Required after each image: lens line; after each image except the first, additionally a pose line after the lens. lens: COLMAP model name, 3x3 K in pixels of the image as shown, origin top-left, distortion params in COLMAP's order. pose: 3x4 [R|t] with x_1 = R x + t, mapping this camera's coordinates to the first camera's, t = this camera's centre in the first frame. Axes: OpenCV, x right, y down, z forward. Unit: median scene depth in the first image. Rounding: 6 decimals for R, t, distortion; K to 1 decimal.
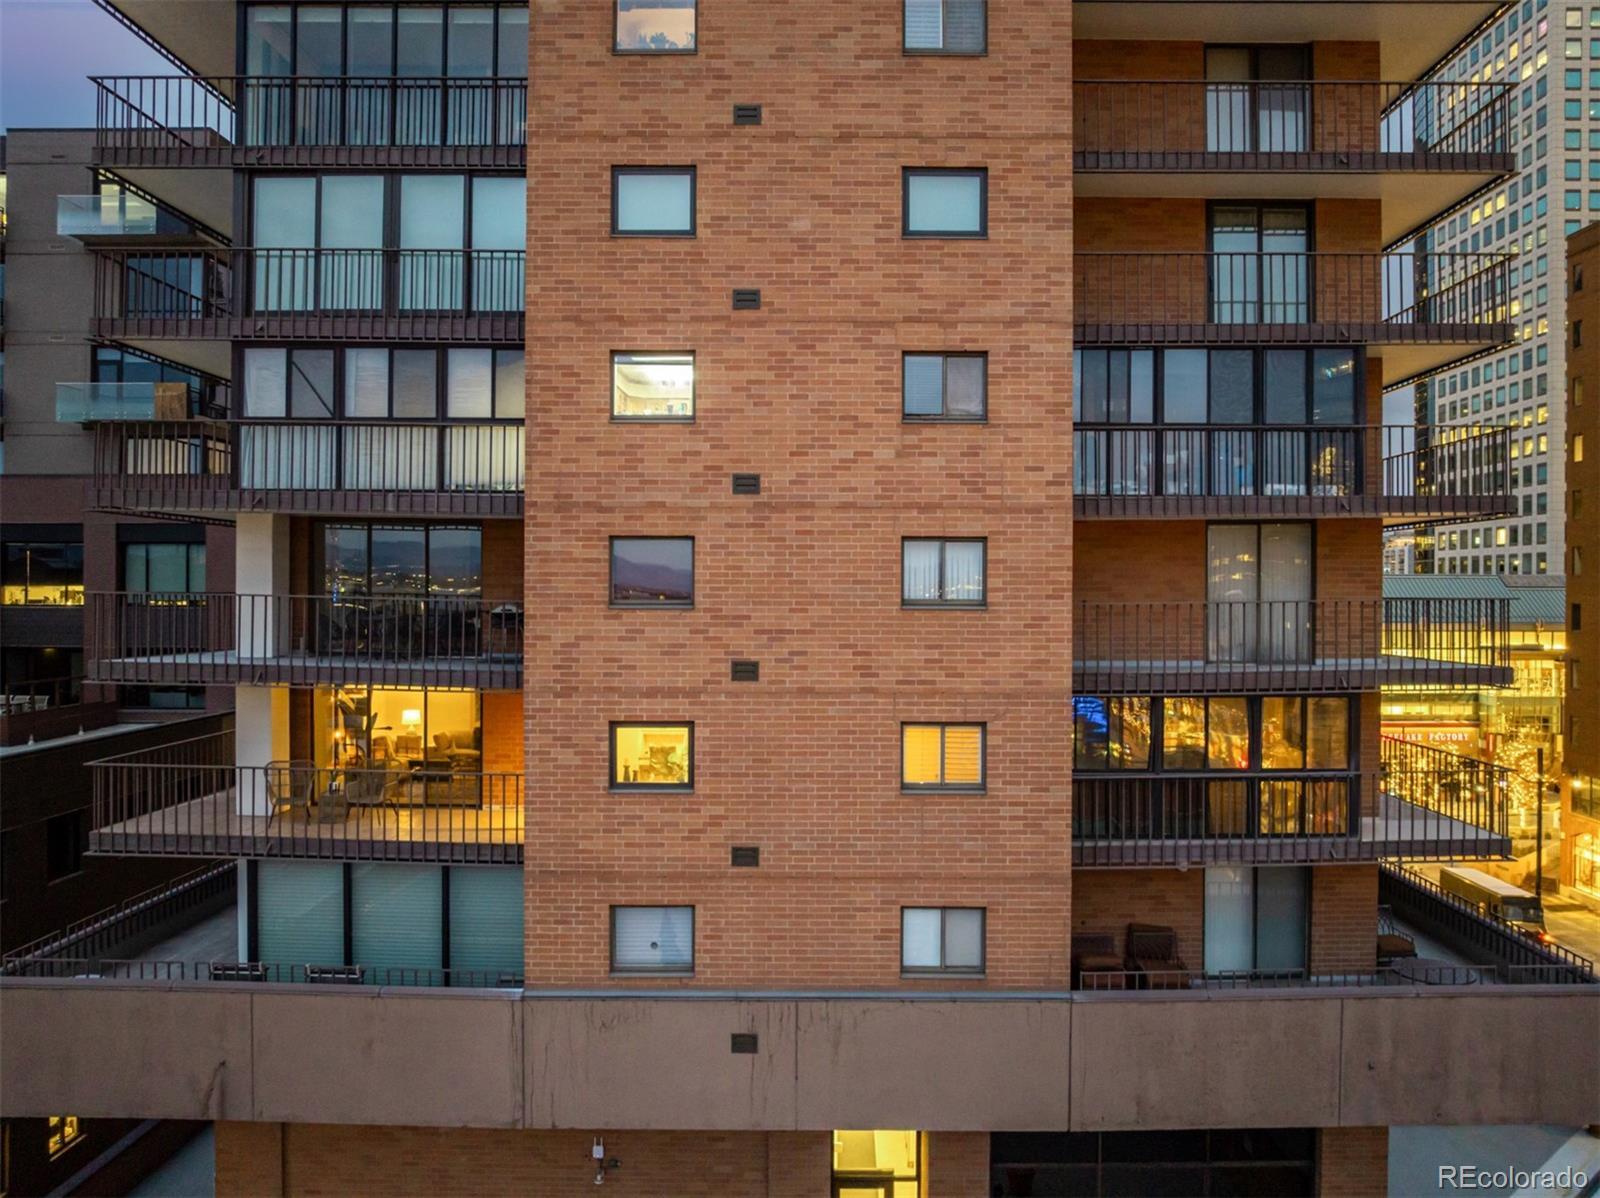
lens RADIAL K [[1124.1, 0, 803.8], [0, 1124.1, 597.4], [0, 0, 1]] dist [-0.035934, 0.012173]
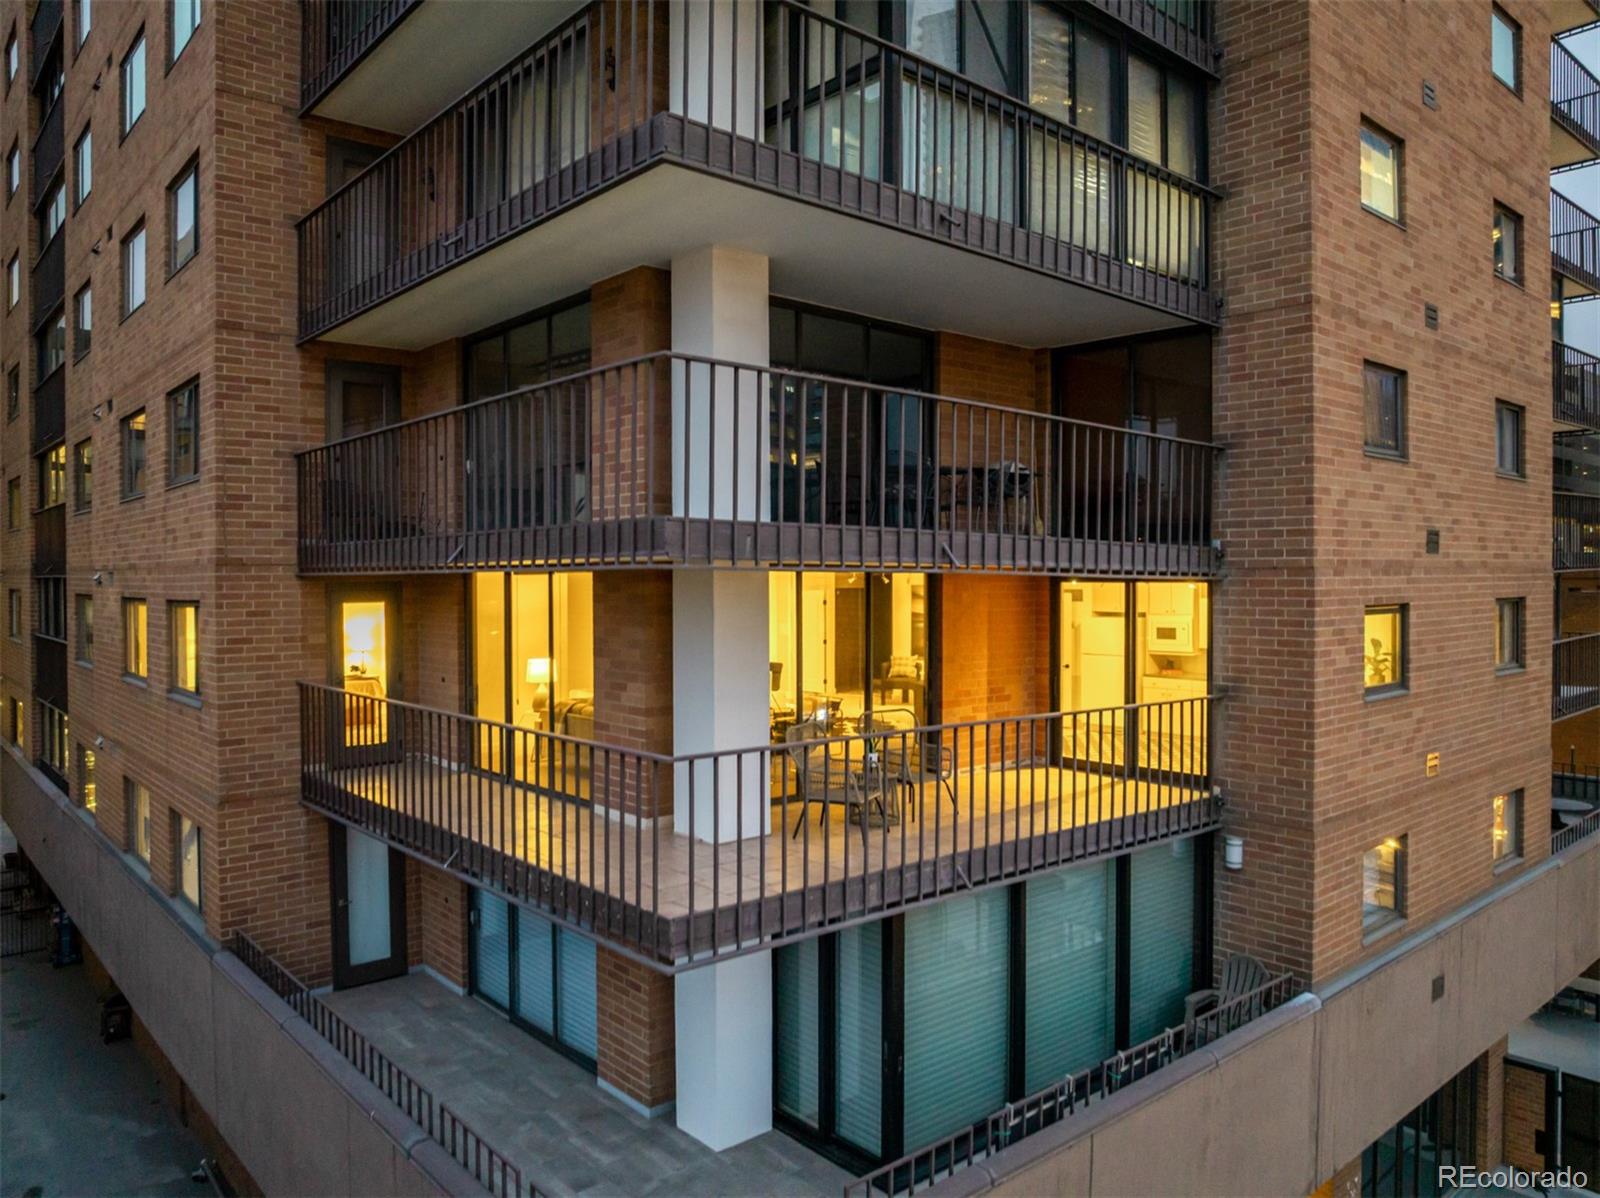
lens RADIAL K [[1124.1, 0, 809.9], [0, 1124.1, 588.1], [0, 0, 1]] dist [-0.035934, 0.012173]
pose [[0.745257, -0.013865, 0.666634, -0.772372], [0.007796, 0.999897, 0.012080, 0.070586], [-0.666732, -0.003806, 0.745288, 0.566001]]
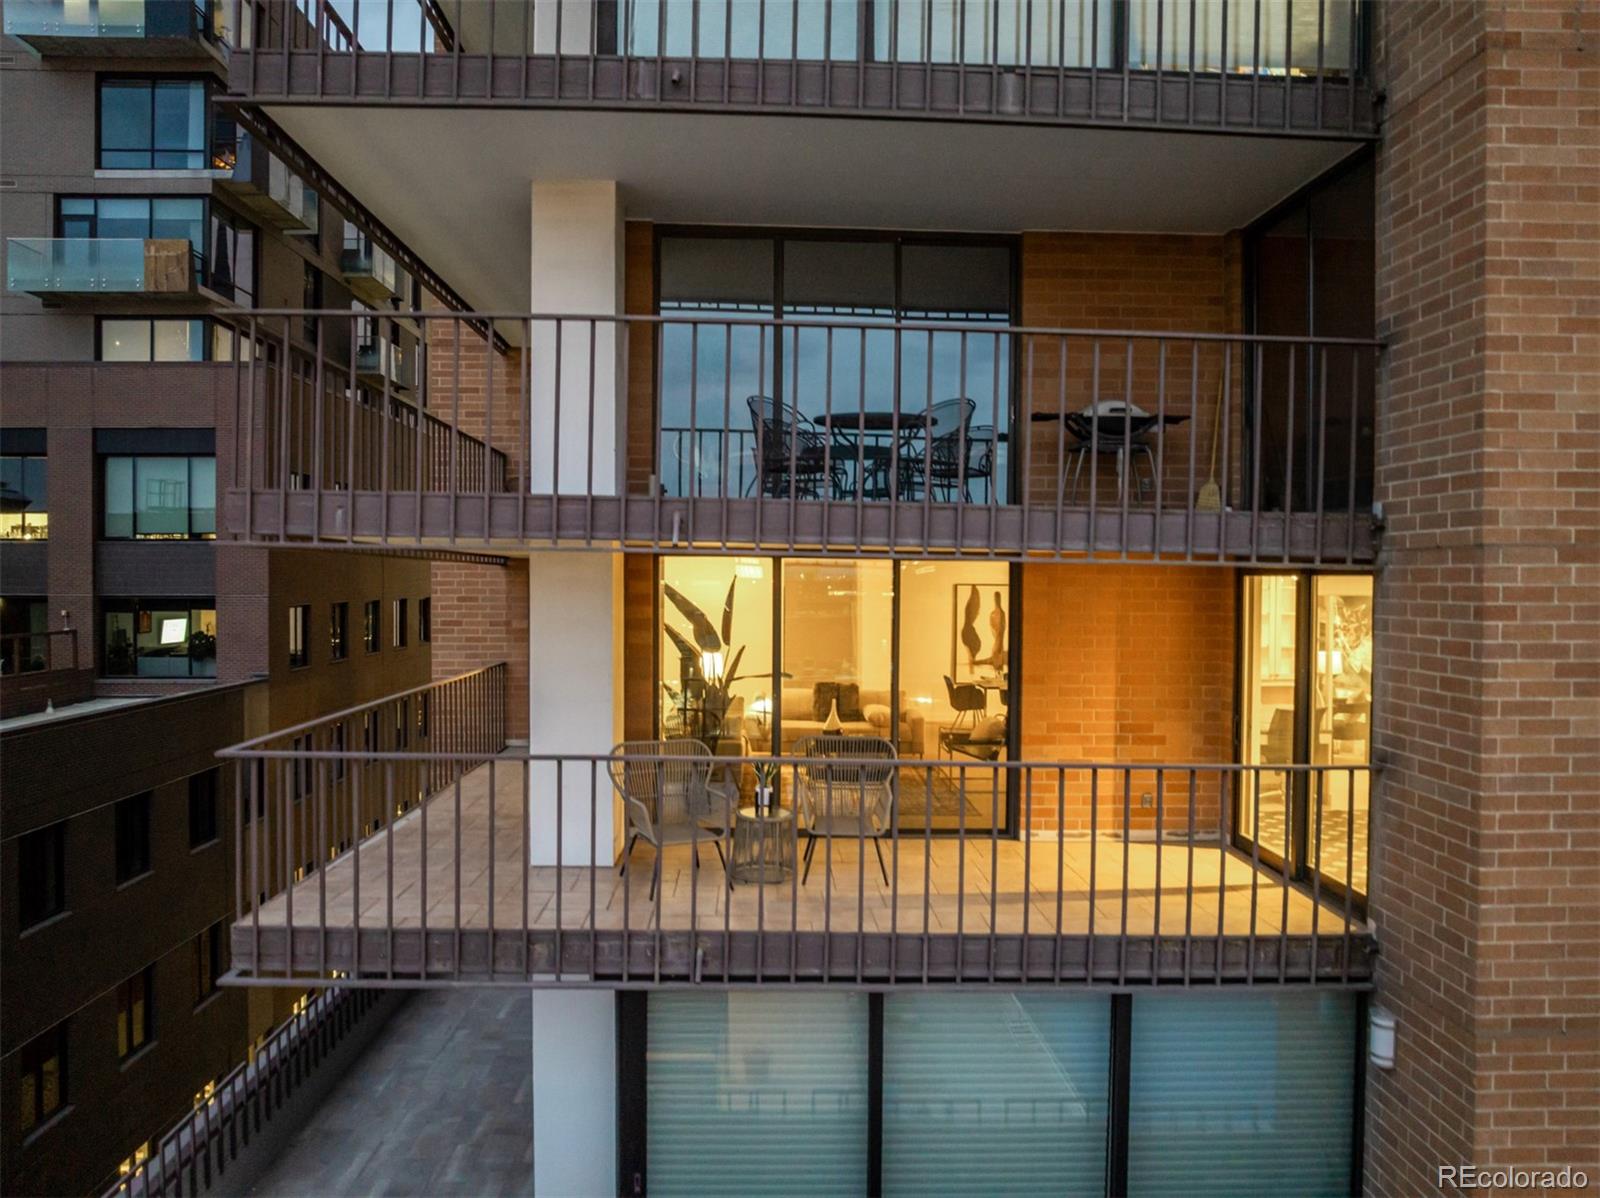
lens RADIAL K [[1124.1, 0, 804.1], [0, 1124.1, 600.0], [0, 0, 1]] dist [-0.035934, 0.012173]
pose [[0.998790, -0.000662, 0.049181, -0.403324], [-0.000166, 0.999858, 0.016839, 0.078736], [-0.049185, -0.016827, 0.998648, 0.525353]]
